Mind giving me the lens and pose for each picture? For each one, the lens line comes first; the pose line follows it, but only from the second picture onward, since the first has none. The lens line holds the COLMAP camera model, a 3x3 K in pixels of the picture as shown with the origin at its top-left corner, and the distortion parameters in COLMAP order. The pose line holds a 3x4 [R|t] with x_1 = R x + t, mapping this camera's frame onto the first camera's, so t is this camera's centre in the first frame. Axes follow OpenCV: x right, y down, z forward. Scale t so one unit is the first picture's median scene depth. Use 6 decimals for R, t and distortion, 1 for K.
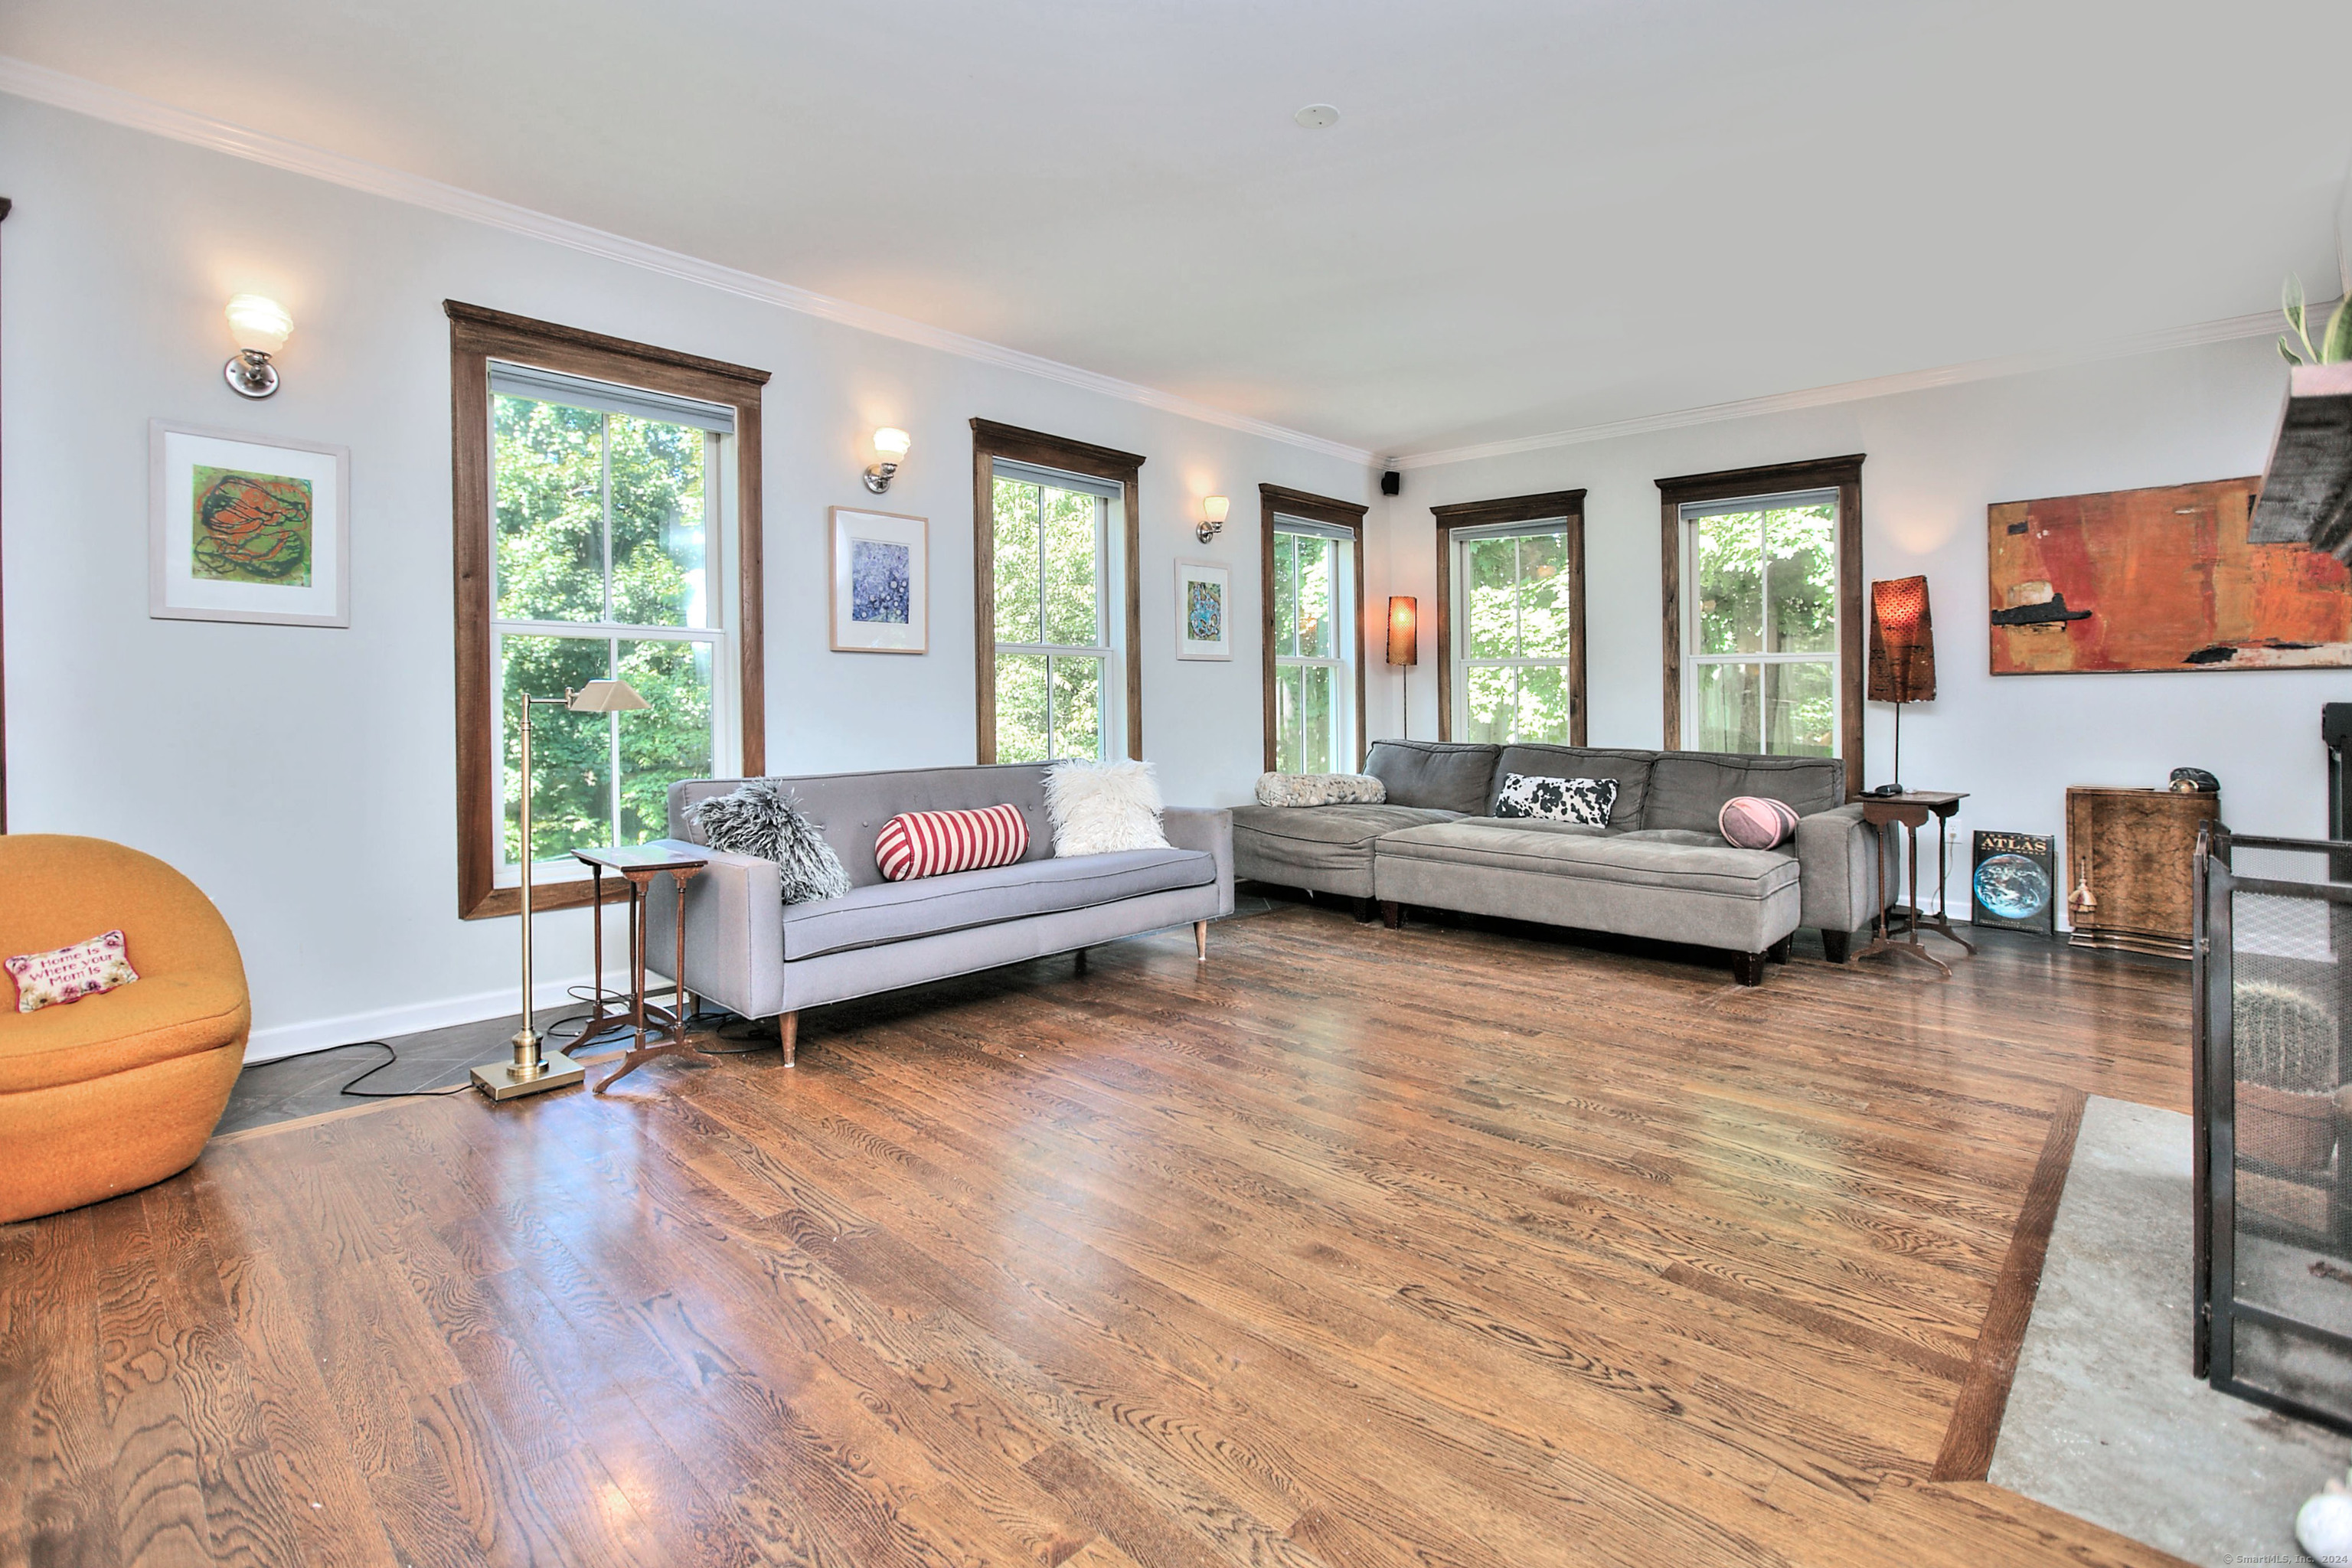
lens RADIAL K [[1087.4, 0, 1193.0], [0, 1087.4, 683.8], [0, 0, 1]] dist [-0.002025, -0.000526]
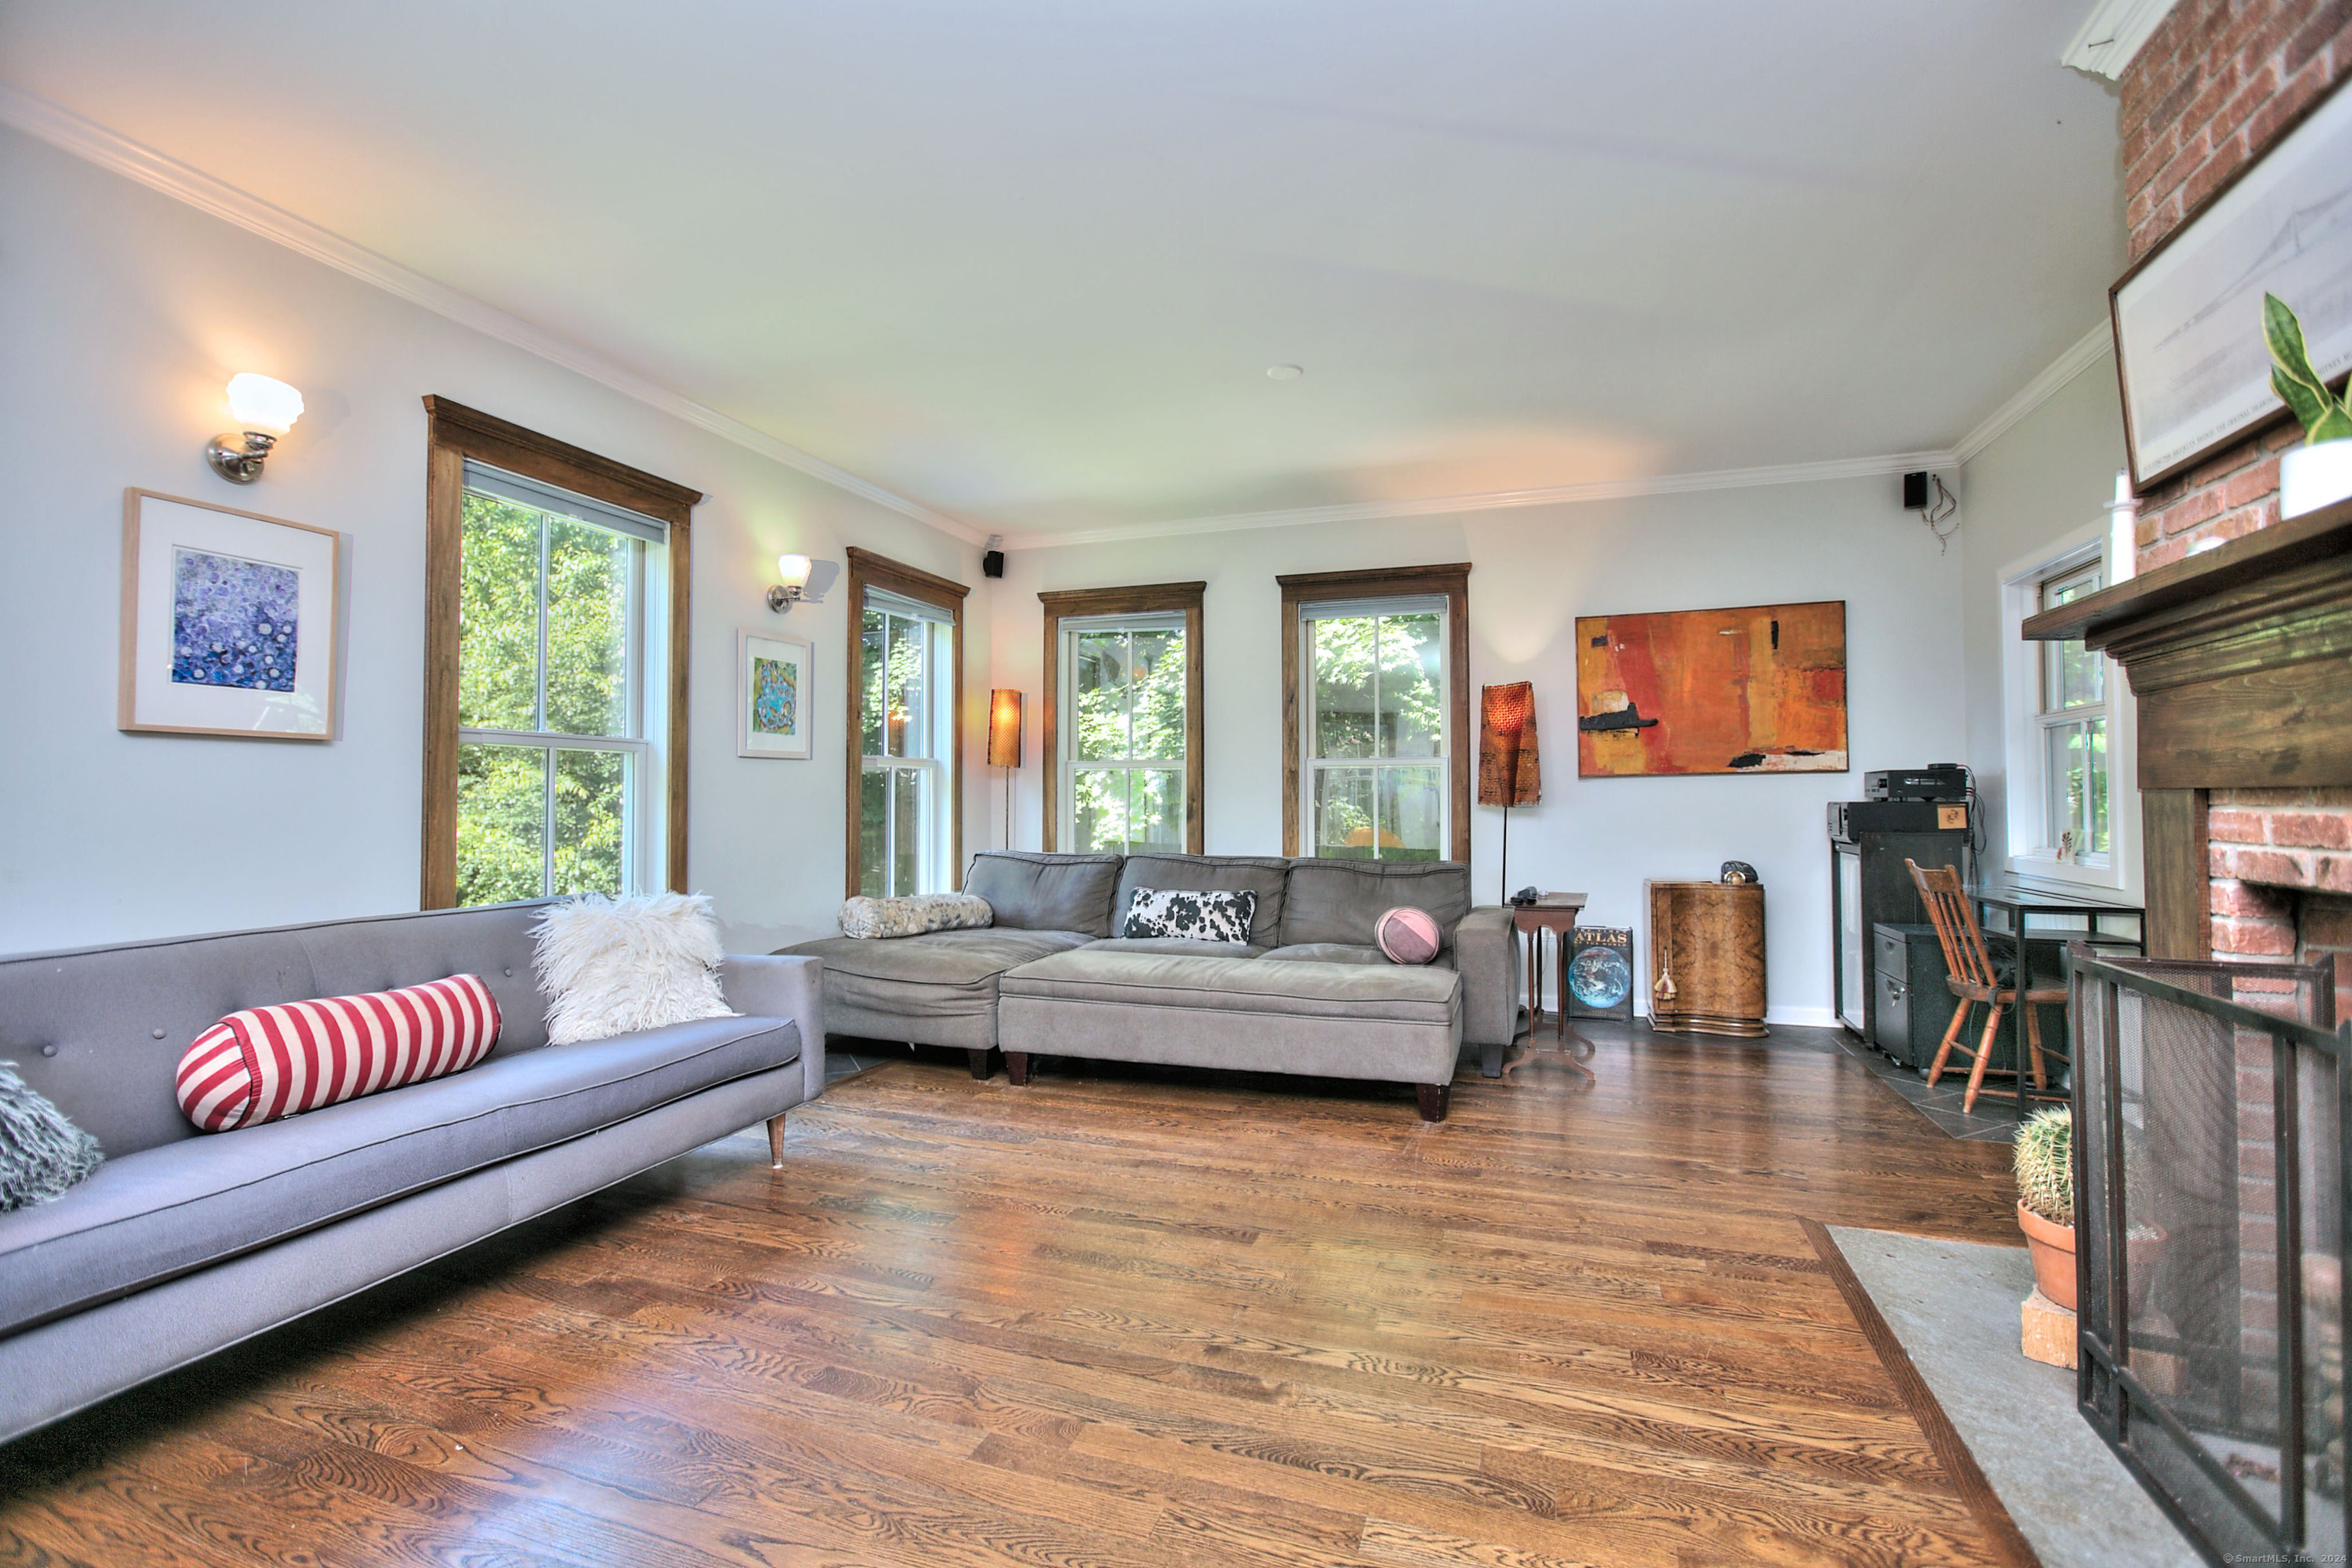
lens RADIAL K [[1041.2, 0, 1191.1], [0, 1041.2, 736.2], [0, 0, 1]] dist [-0.045598, 0.022463]
pose [[0.914868, 0.018684, 0.403321, -0.020657], [0.001449, 0.998770, -0.049554, 0.000668], [-0.403750, 0.045920, 0.913716, 0.237755]]
